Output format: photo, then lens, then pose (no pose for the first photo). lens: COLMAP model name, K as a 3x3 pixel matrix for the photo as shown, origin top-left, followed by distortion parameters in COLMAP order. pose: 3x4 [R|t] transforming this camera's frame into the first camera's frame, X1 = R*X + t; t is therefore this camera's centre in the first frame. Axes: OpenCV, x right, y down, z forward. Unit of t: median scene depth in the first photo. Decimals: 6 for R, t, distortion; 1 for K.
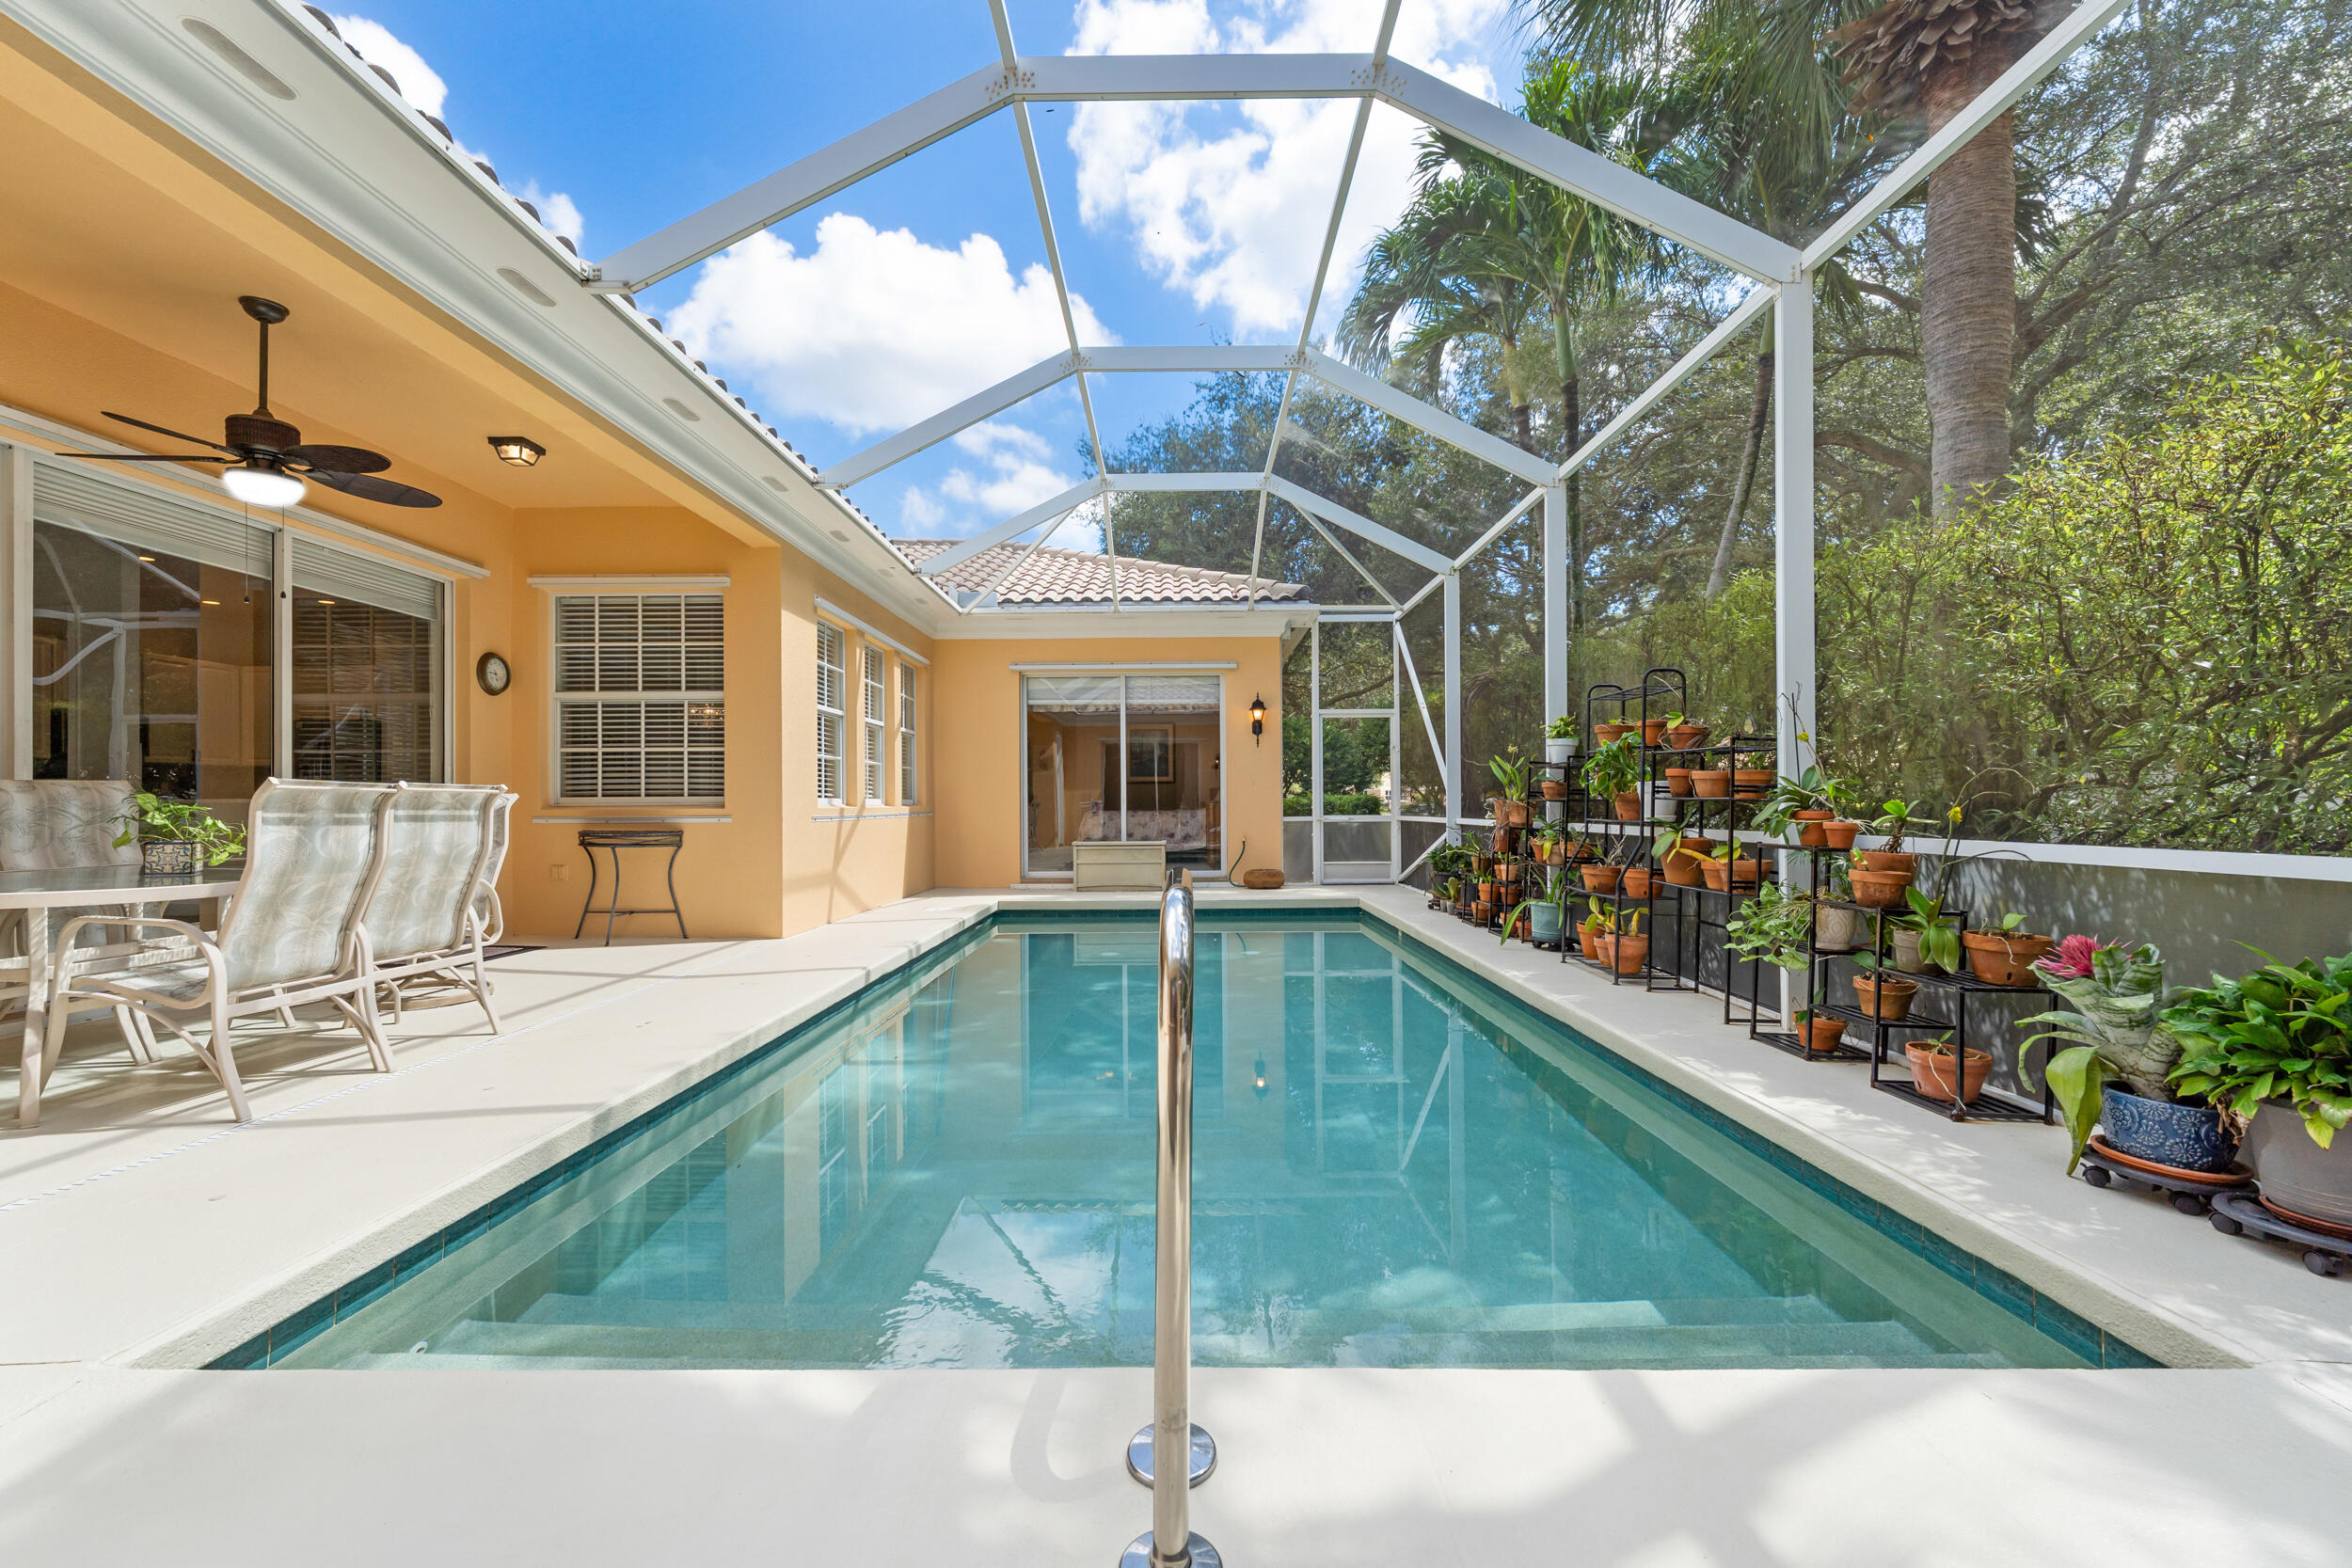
lens RADIAL K [[961.4, 0, 1178.8], [0, 961.4, 798.8], [0, 0, 1]] dist [0.000194, -0.000182]
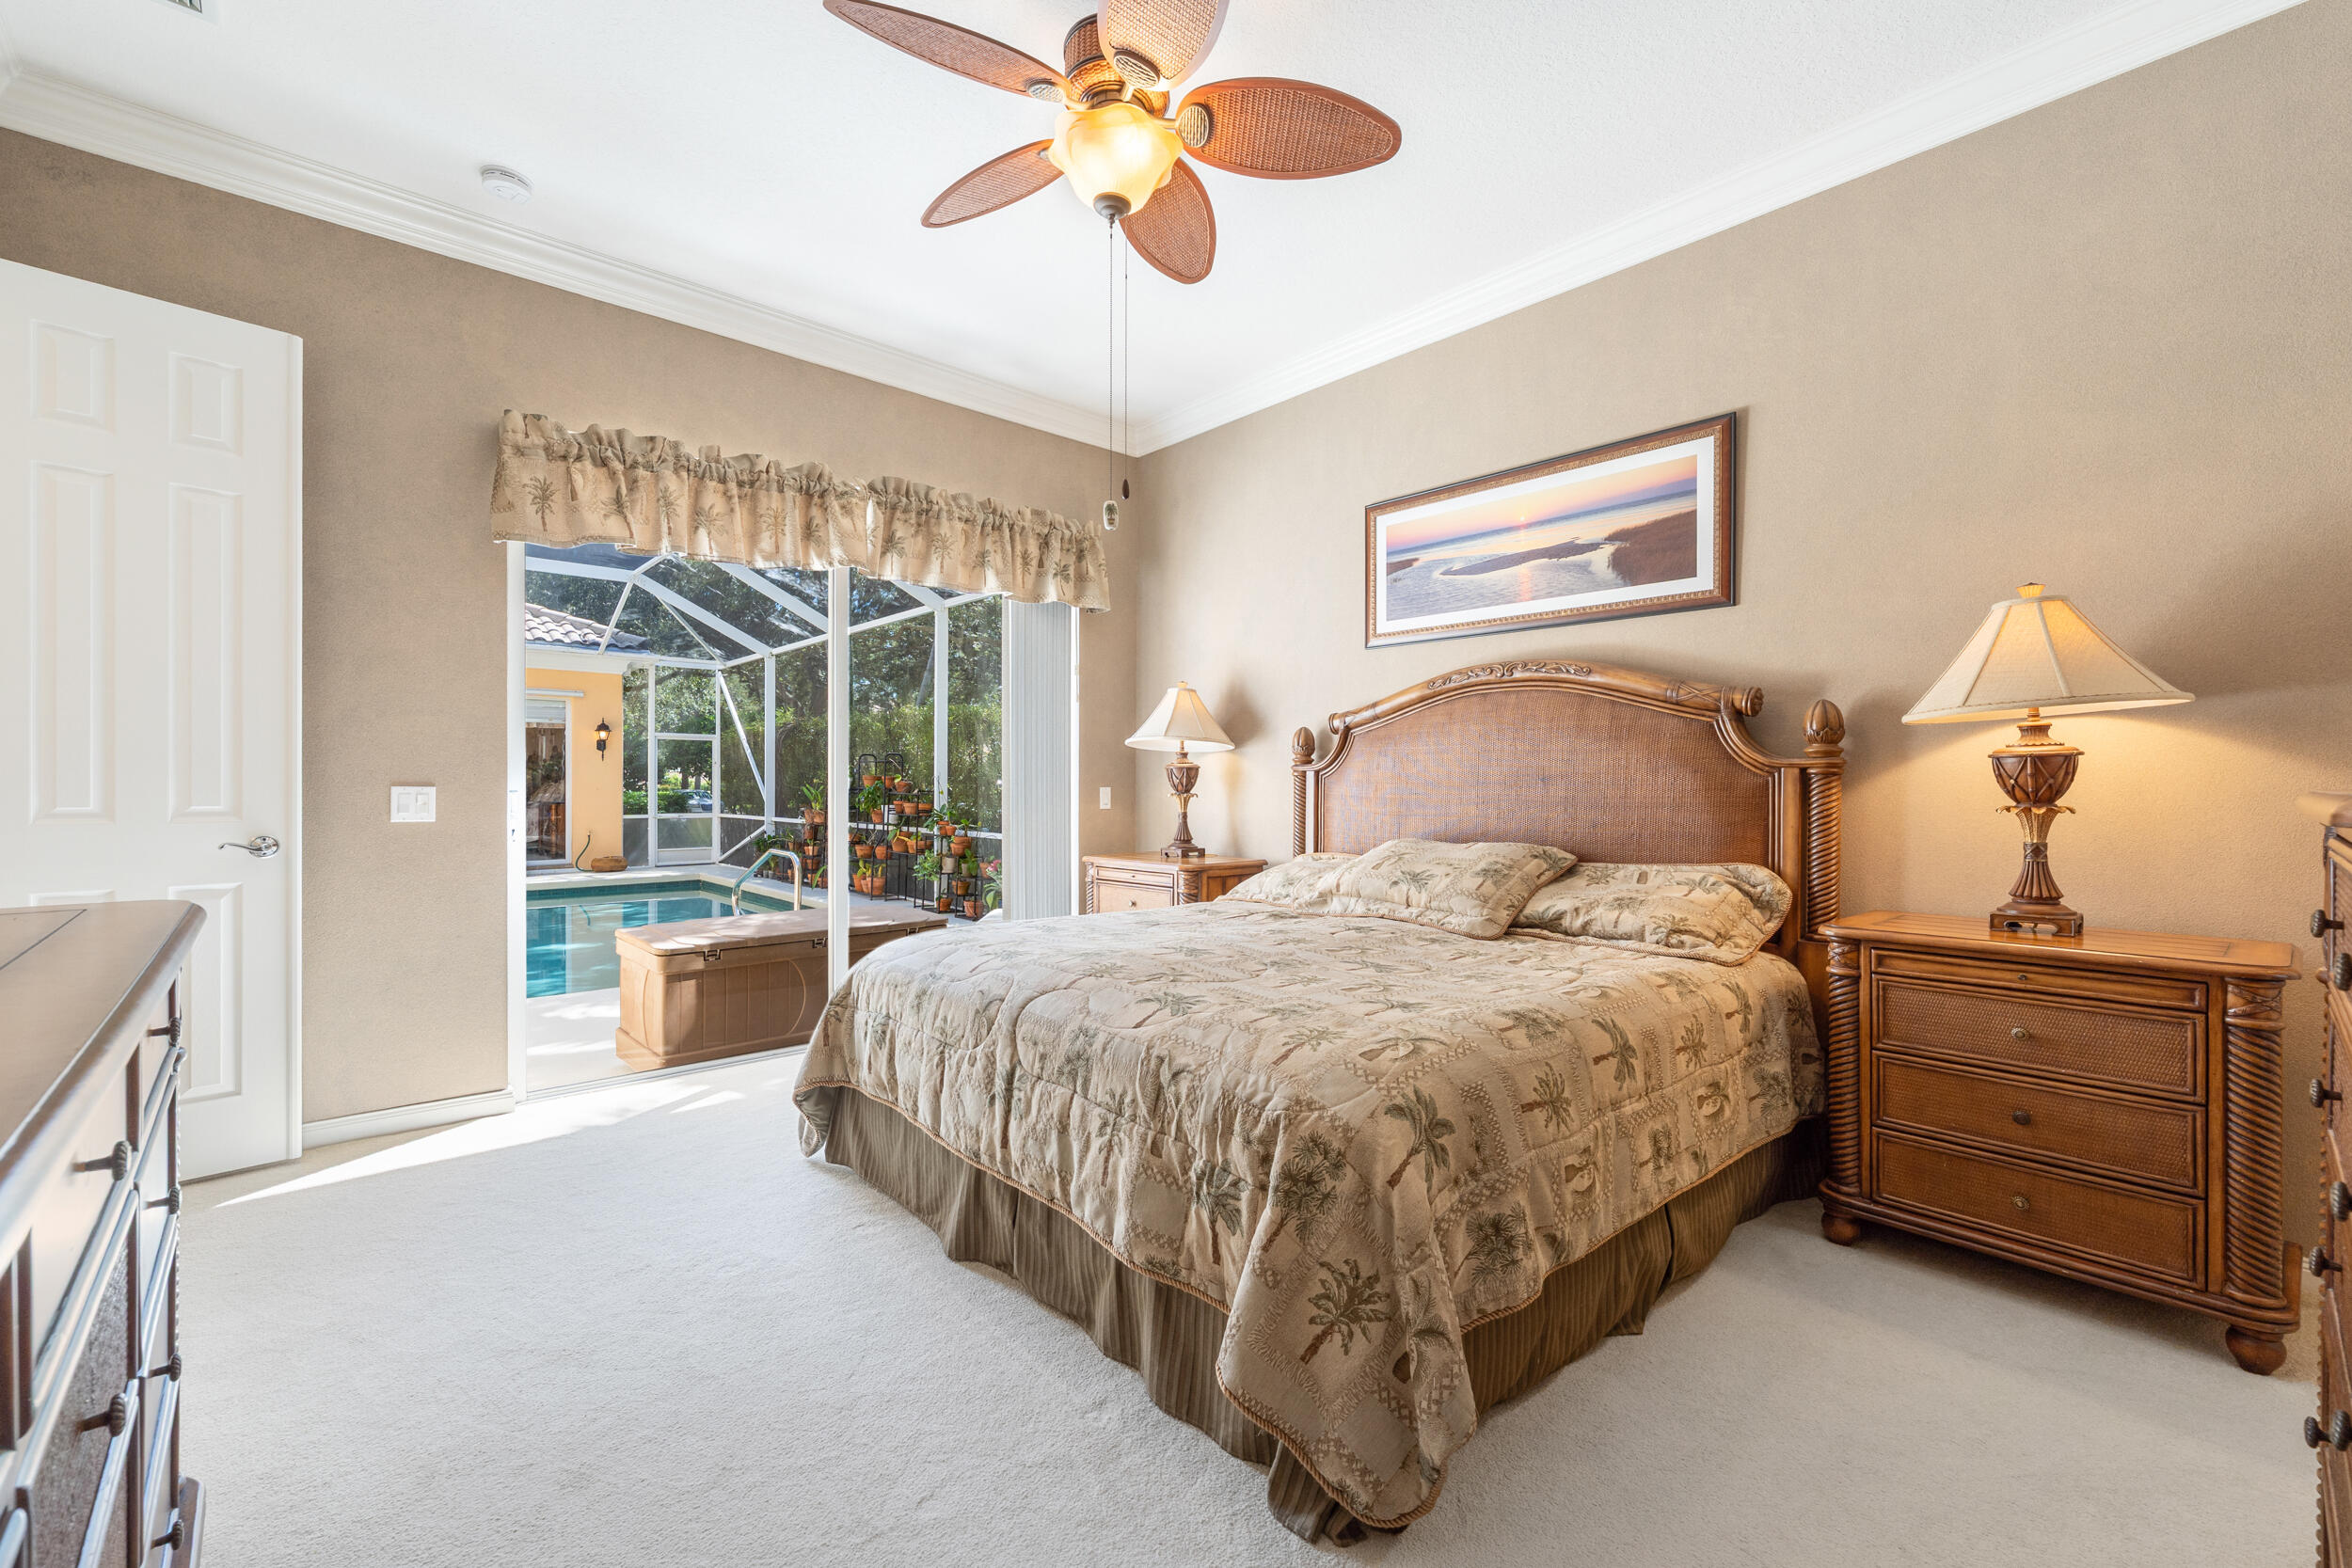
lens RADIAL K [[967.5, 0, 1162.1], [0, 967.5, 789.8], [0, 0, 1]] dist [0.000833, -0.000031]
pose [[0.750051, 0.005622, 0.661356, -0.328108], [-0.011809, 0.999918, 0.004893, -0.047773], [-0.661274, -0.011480, 0.750057, -0.702525]]
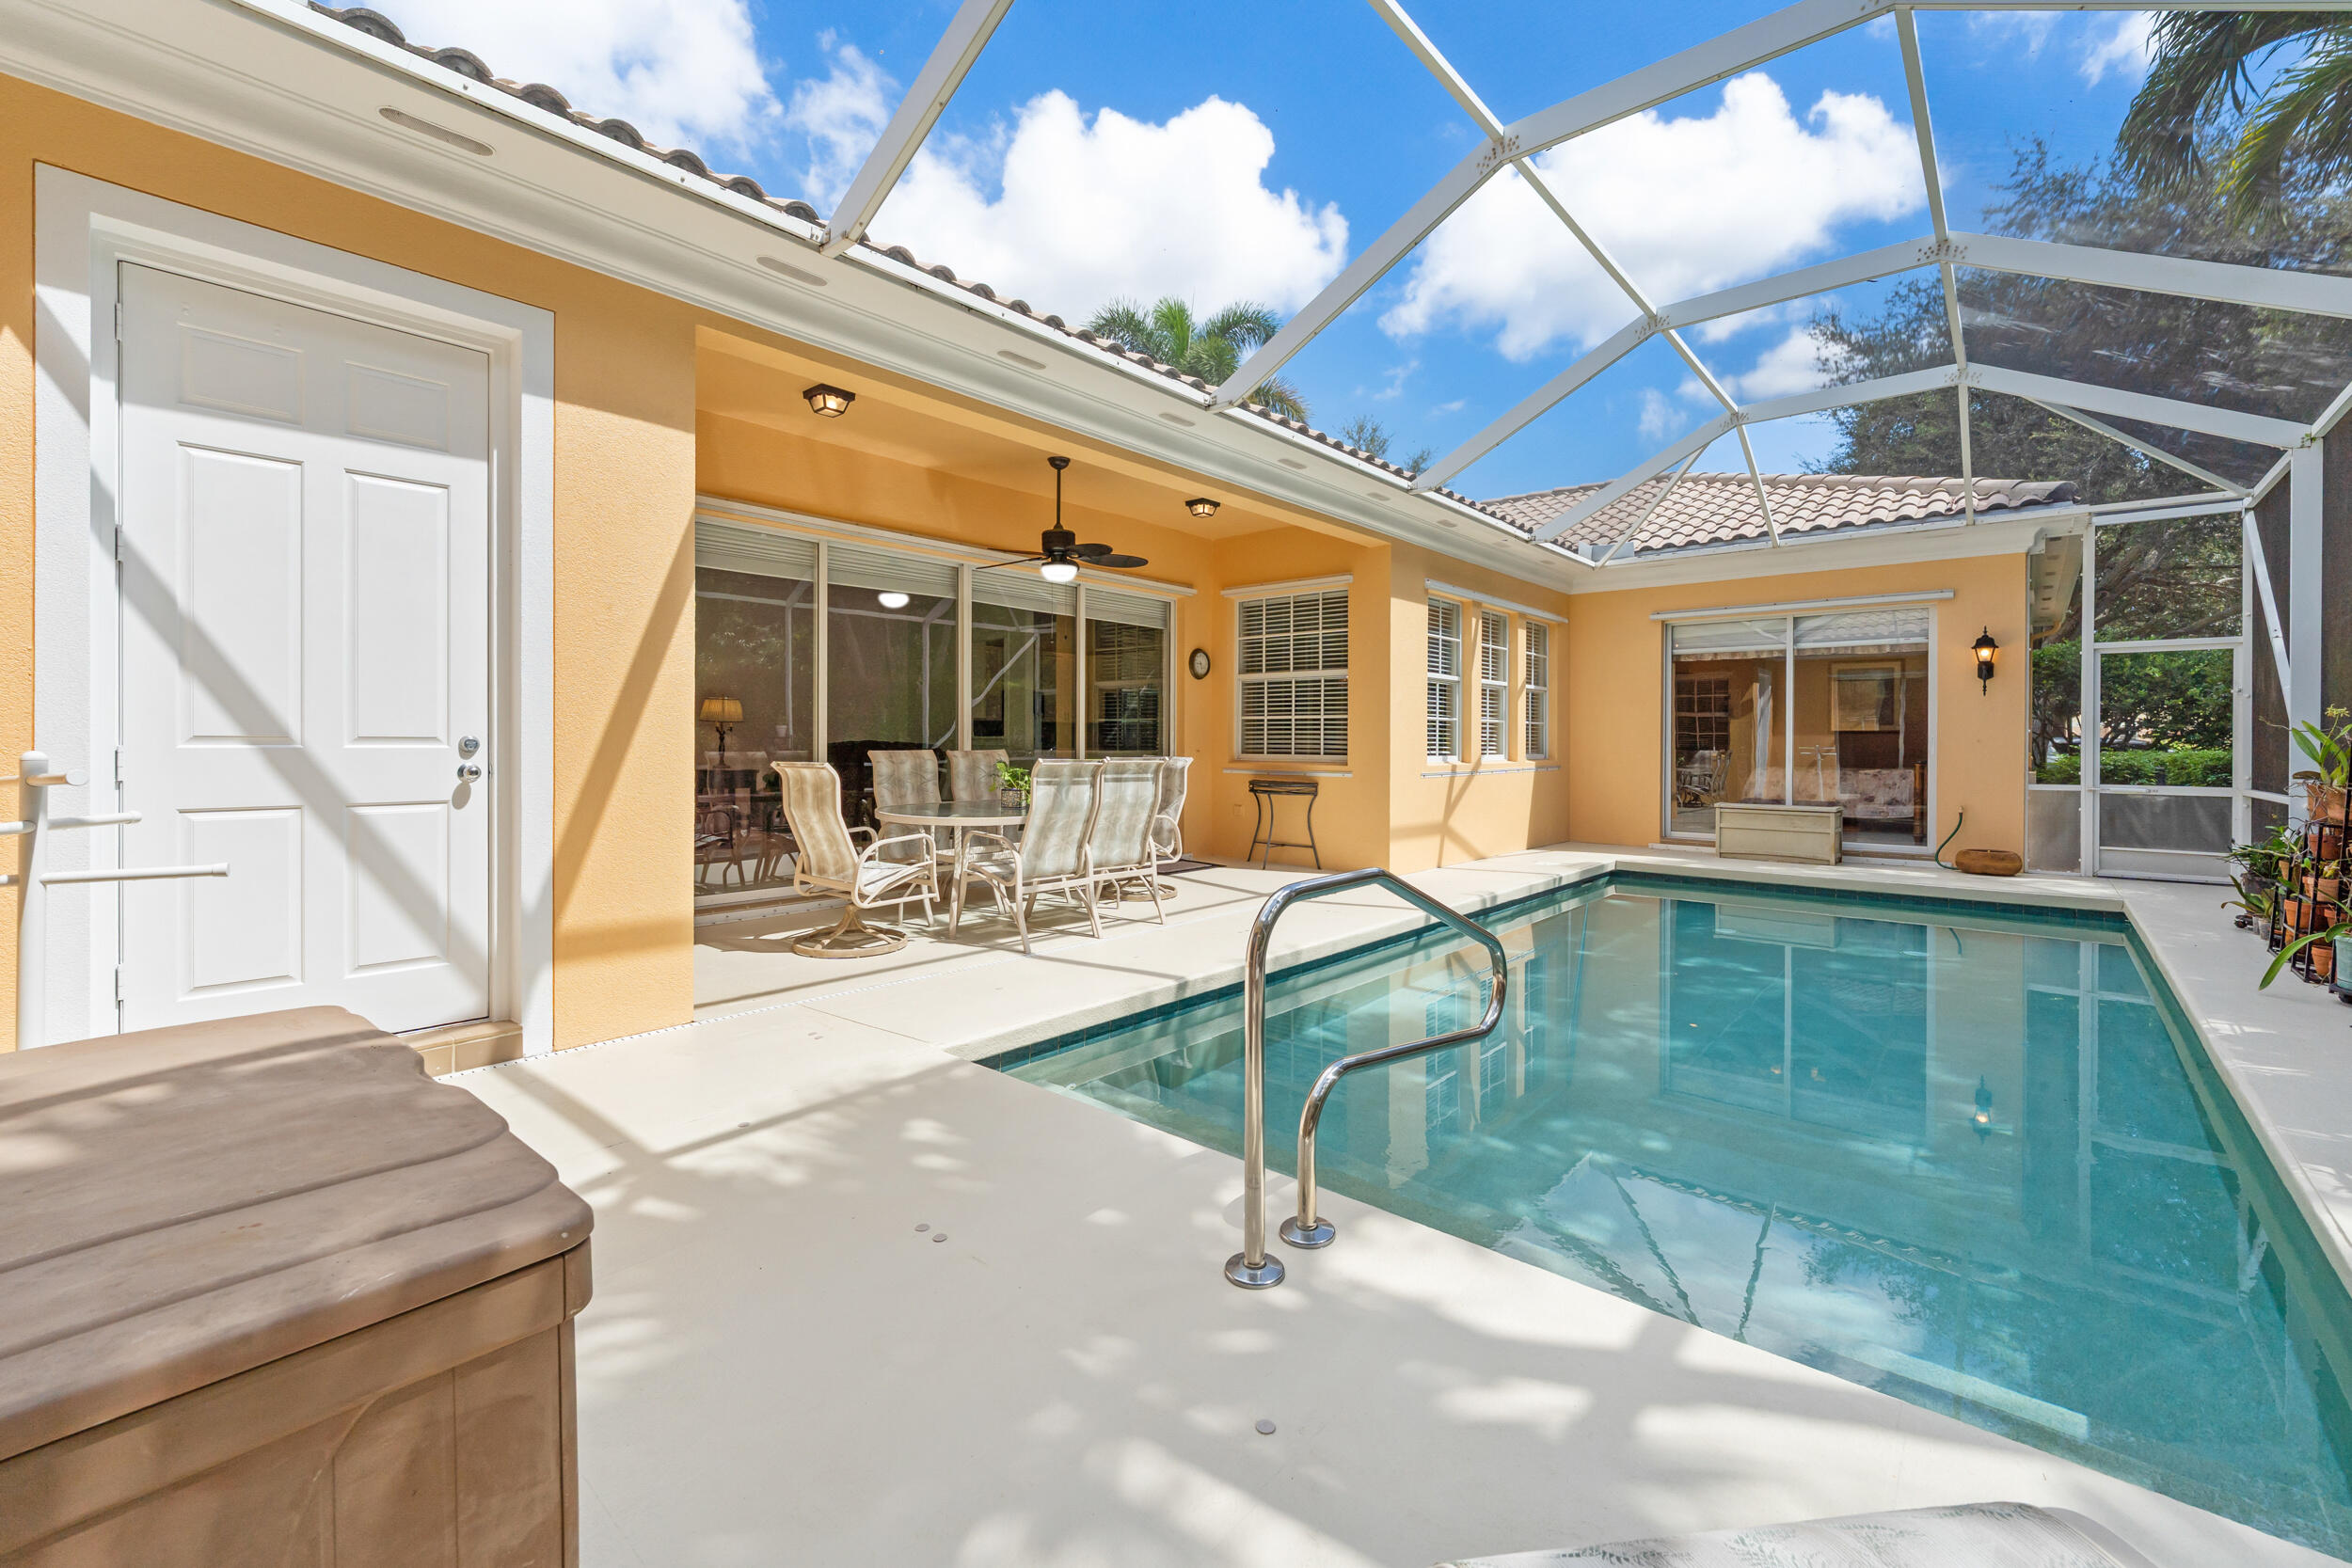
lens RADIAL K [[981.2, 0, 1175.5], [0, 981.2, 749.7], [0, 0, 1]] dist [0.000415, -0.000379]
pose [[0.753690, 0.016437, -0.657024, 0.175841], [-0.005838, 0.999815, 0.018316, -0.031144], [0.657204, -0.009969, 0.753647, -0.076656]]
